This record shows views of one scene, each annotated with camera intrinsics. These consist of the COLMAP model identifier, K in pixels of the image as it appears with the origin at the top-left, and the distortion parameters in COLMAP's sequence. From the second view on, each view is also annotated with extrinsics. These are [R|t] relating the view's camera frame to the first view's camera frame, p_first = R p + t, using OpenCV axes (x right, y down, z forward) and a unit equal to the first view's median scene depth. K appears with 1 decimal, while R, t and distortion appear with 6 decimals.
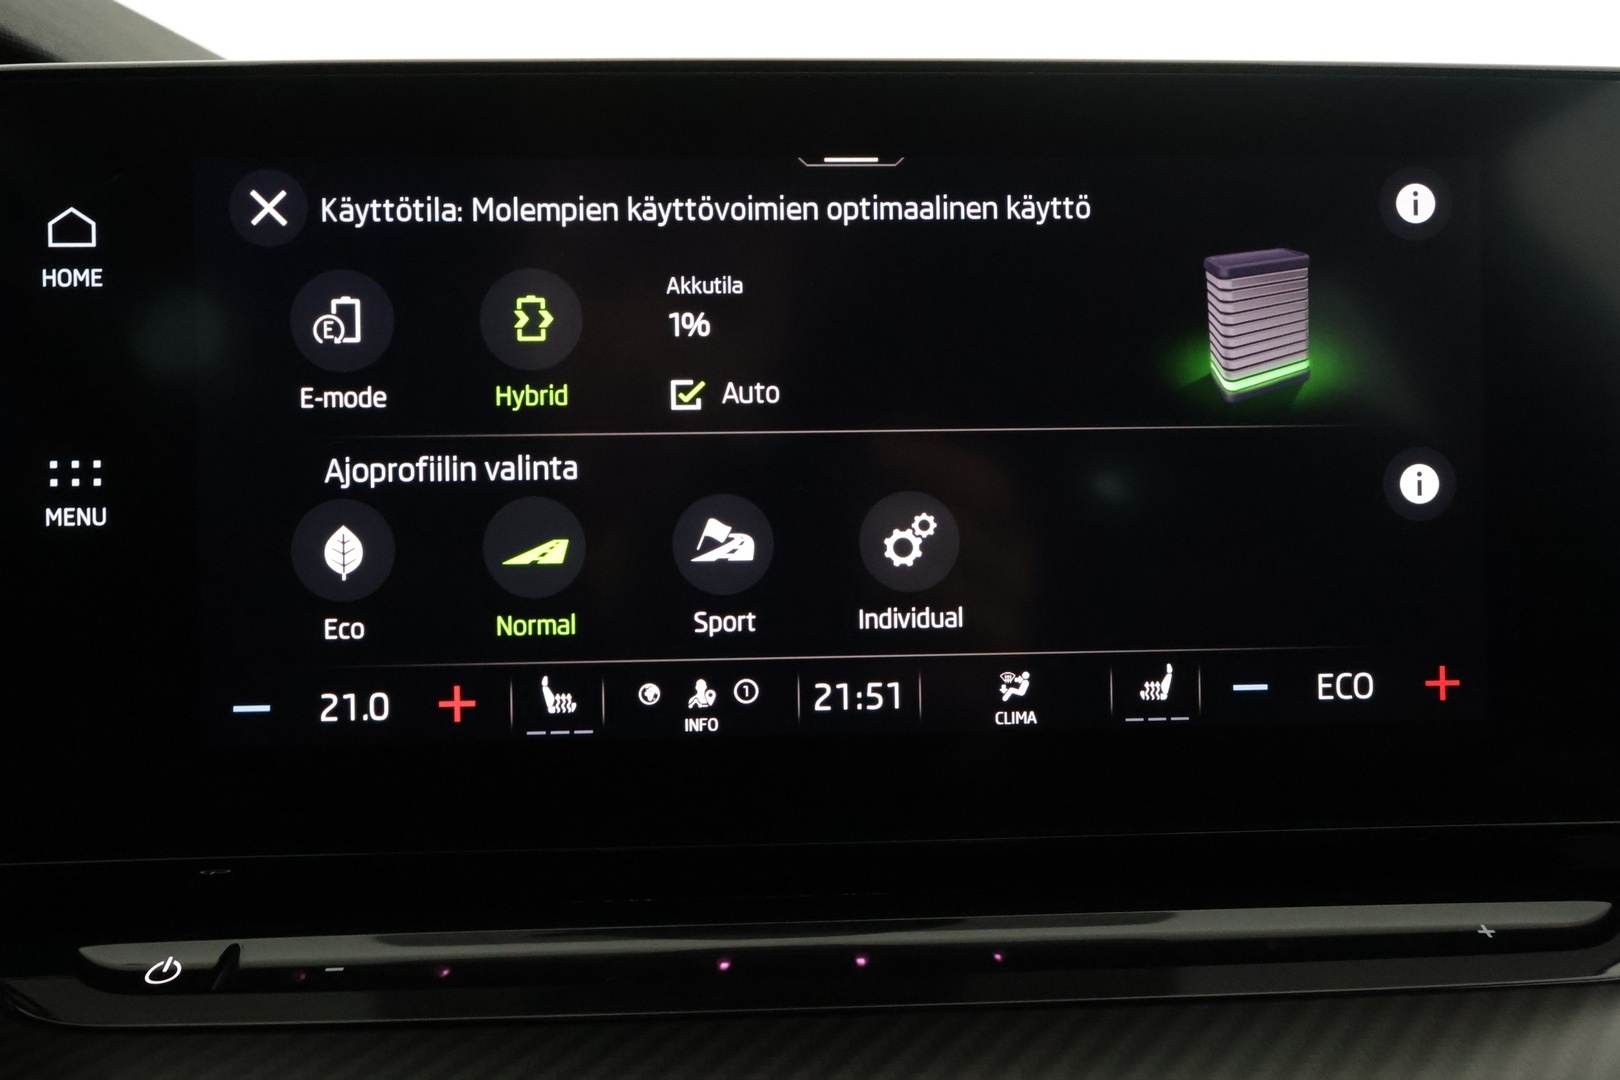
lens RADIAL K [[1290.9, 0, 784.9], [0, 1290.9, 561.7], [0, 0, 1]] dist [0.014301, -0.010295]
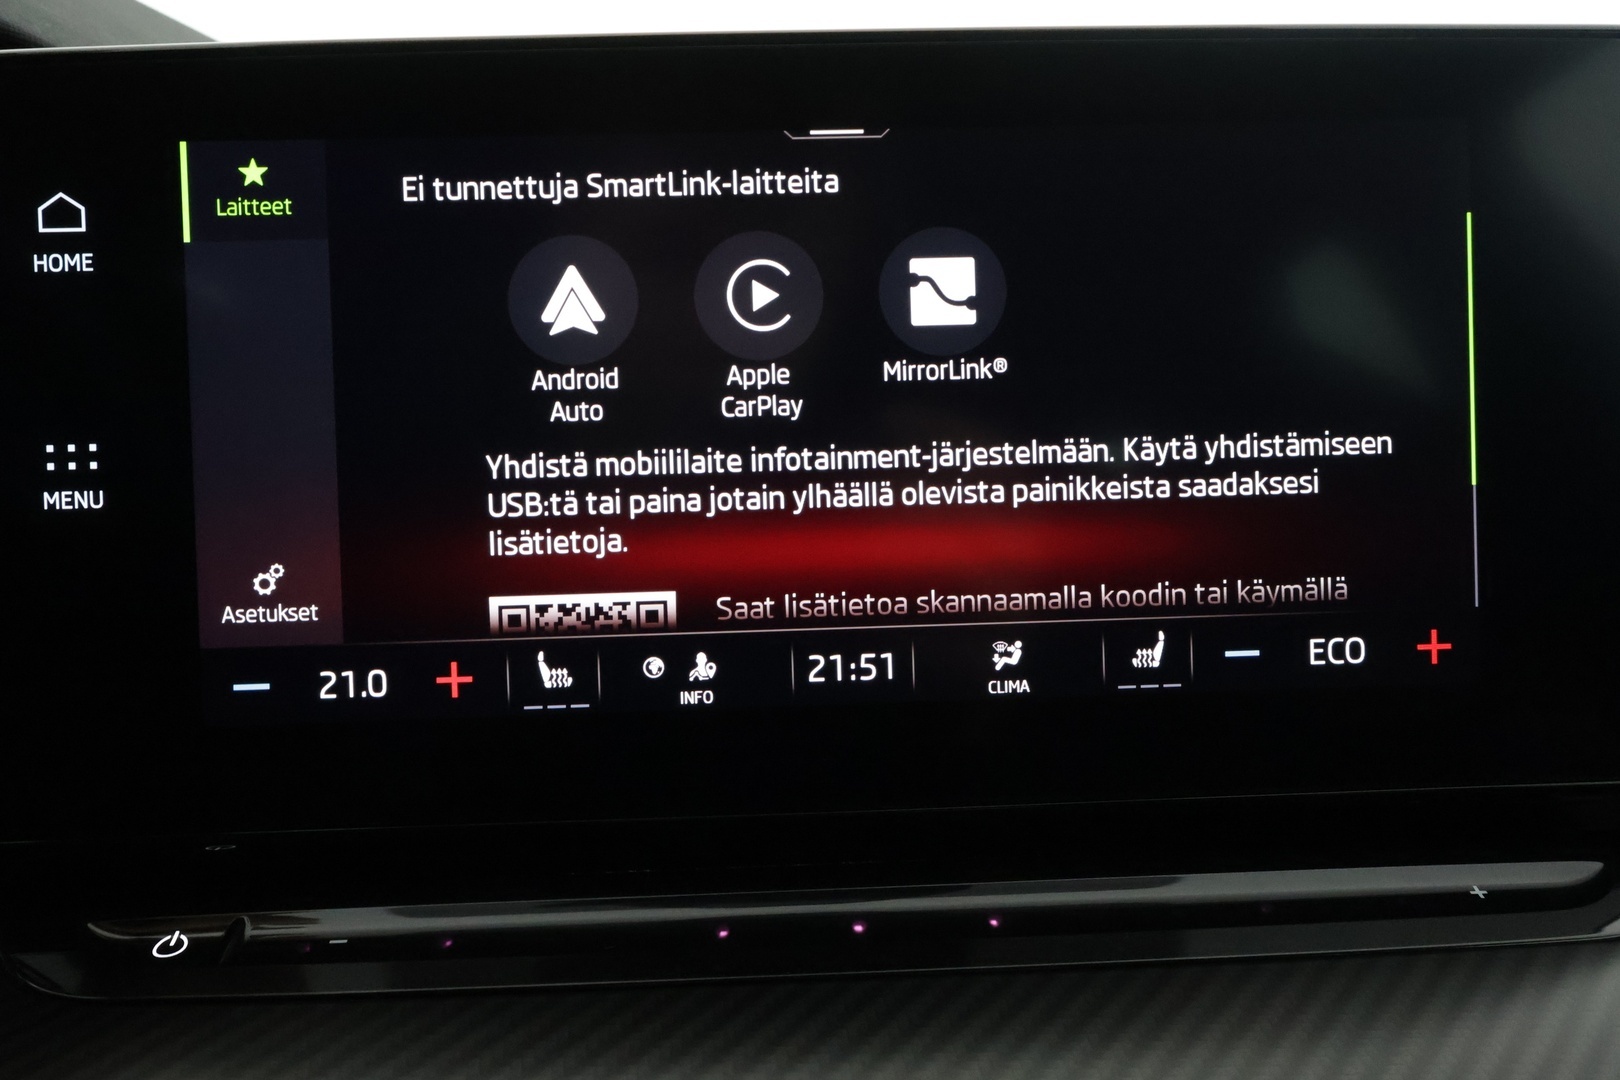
lens RADIAL K [[1290.9, 0, 906.7], [0, 1290.9, 551.3], [0, 0, 1]] dist [0.014301, -0.010295]
pose [[0.999865, -0.013193, -0.009844, 0.110787], [0.013399, 0.999687, 0.021118, -0.007112], [0.009562, -0.021247, 0.999729, -0.006047]]
